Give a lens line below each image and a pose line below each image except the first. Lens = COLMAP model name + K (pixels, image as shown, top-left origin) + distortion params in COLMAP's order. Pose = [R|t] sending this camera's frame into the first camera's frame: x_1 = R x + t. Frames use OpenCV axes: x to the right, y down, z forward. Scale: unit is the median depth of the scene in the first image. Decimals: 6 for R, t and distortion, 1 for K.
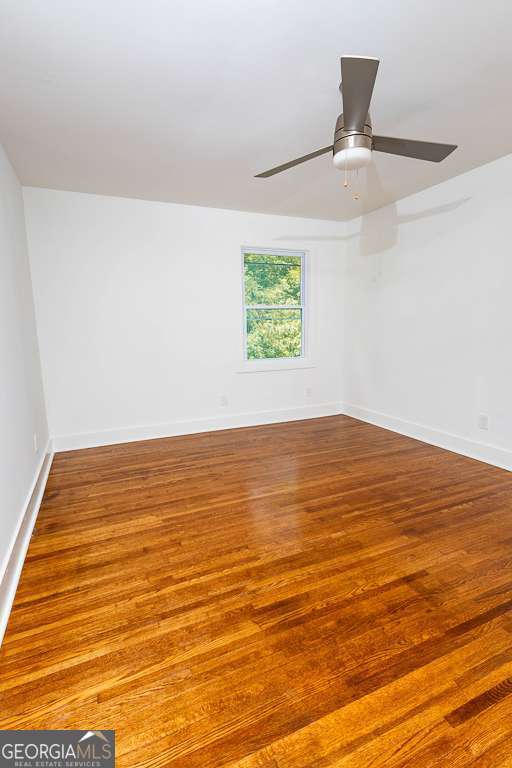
lens RADIAL K [[373.3, 0, 255.5], [0, 373.3, 385.5], [0, 0, 1]] dist [0.025474, -0.008963]
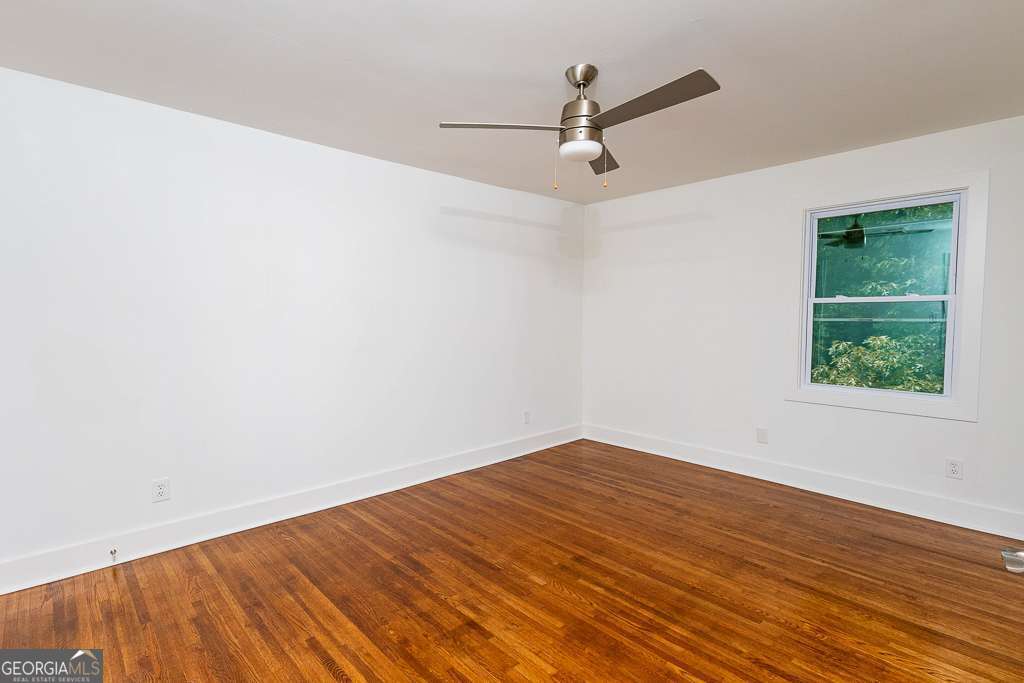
lens RADIAL K [[497.7, 0, 512.6], [0, 497.7, 343.6], [0, 0, 1]] dist [0.025474, -0.008963]
pose [[0.334622, 0.074768, -0.939382, 1.056435], [-0.159479, 0.986962, 0.021747, -0.127929], [0.928760, 0.142535, 0.342183, 0.414333]]
